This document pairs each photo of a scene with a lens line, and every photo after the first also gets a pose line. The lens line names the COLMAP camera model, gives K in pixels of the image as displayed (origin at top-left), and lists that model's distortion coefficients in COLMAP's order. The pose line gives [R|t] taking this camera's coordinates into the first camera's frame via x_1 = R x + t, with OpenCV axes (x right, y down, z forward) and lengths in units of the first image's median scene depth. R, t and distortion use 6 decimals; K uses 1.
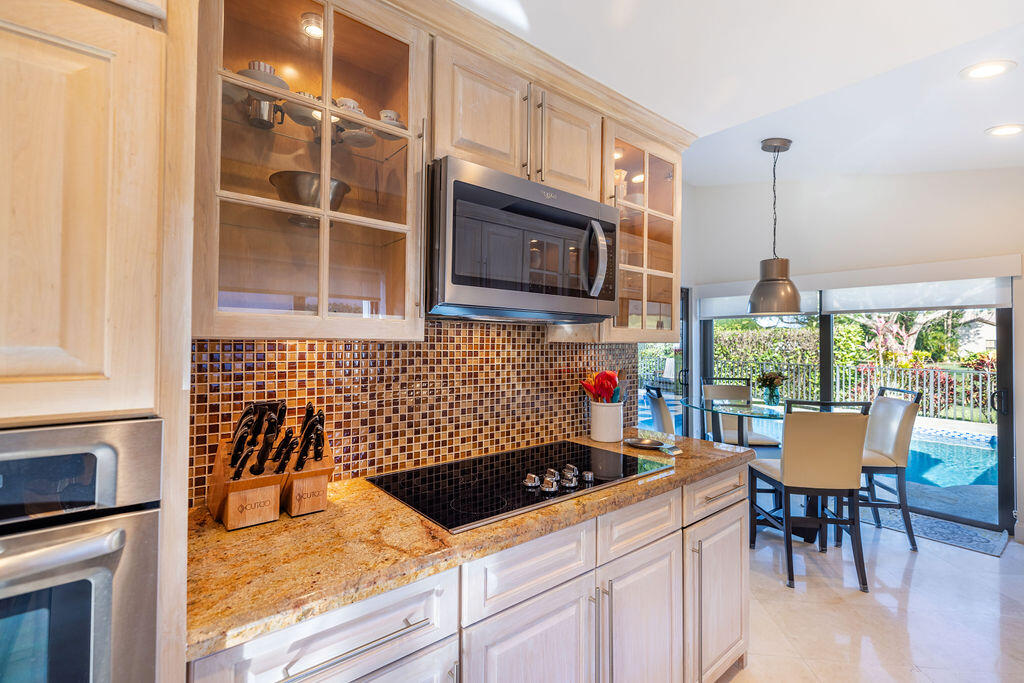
lens RADIAL K [[452.1, 0, 516.5], [0, 452.1, 334.6], [0, 0, 1]] dist [0.004003, 0.000285]
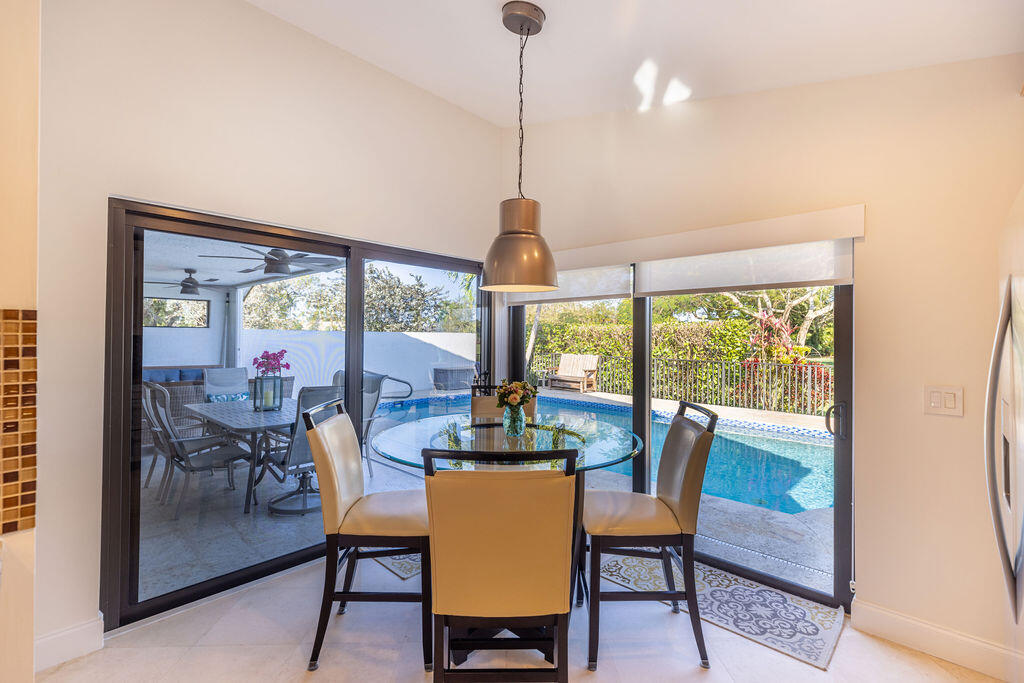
lens RADIAL K [[452.1, 0, 516.5], [0, 452.1, 334.6], [0, 0, 1]] dist [0.004003, 0.000285]
pose [[0.990351, -0.001398, 0.138577, 0.471626], [0.000267, 0.999967, 0.008178, 0.012568], [-0.138584, -0.008062, 0.990318, 0.374446]]
